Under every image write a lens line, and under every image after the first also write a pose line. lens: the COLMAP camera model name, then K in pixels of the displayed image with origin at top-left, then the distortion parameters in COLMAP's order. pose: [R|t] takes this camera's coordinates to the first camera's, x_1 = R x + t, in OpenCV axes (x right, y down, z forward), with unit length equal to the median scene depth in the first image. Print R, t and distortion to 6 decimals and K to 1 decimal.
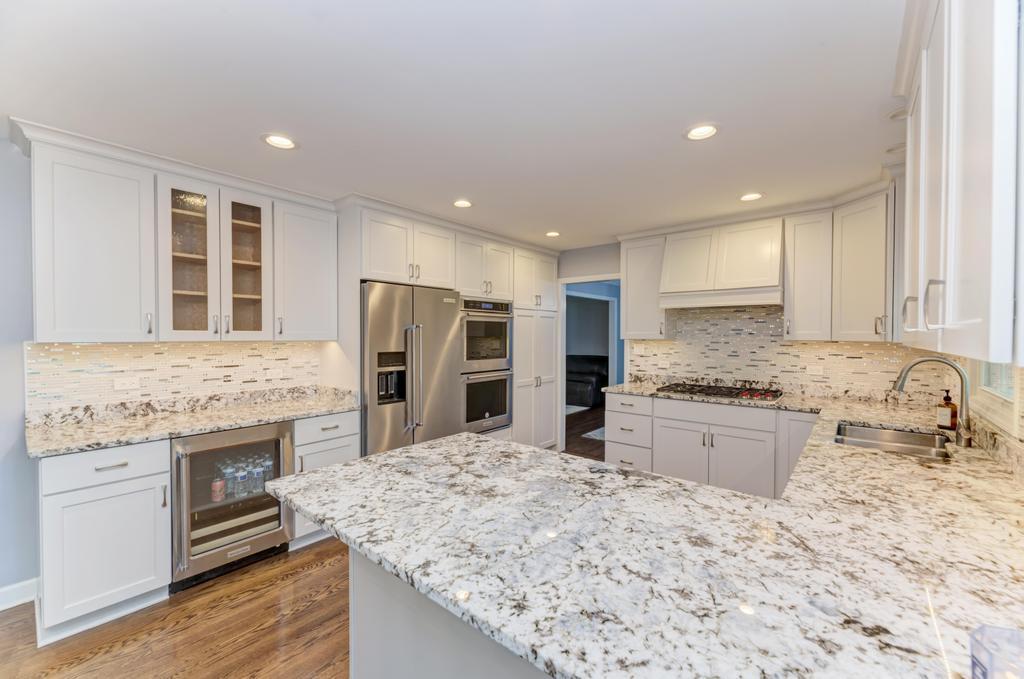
lens RADIAL K [[409.7, 0, 512.0], [0, 409.7, 339.5], [0, 0, 1]] dist [0.001752, 0.000041]
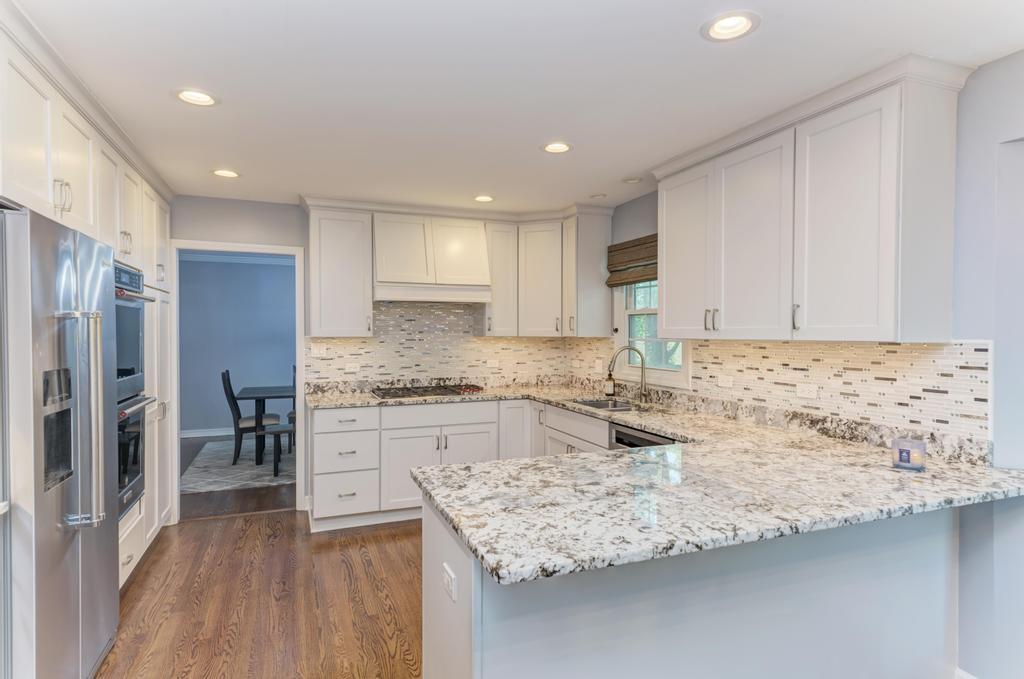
lens RADIAL K [[551.4, 0, 512.0], [0, 551.4, 339.5], [0, 0, 1]] dist [0.026277, -0.000084]
pose [[0.473079, -0.013184, 0.880921, -0.614920], [0.009734, 0.999905, 0.009737, -0.003956], [-0.880966, 0.003968, 0.473163, 0.275406]]
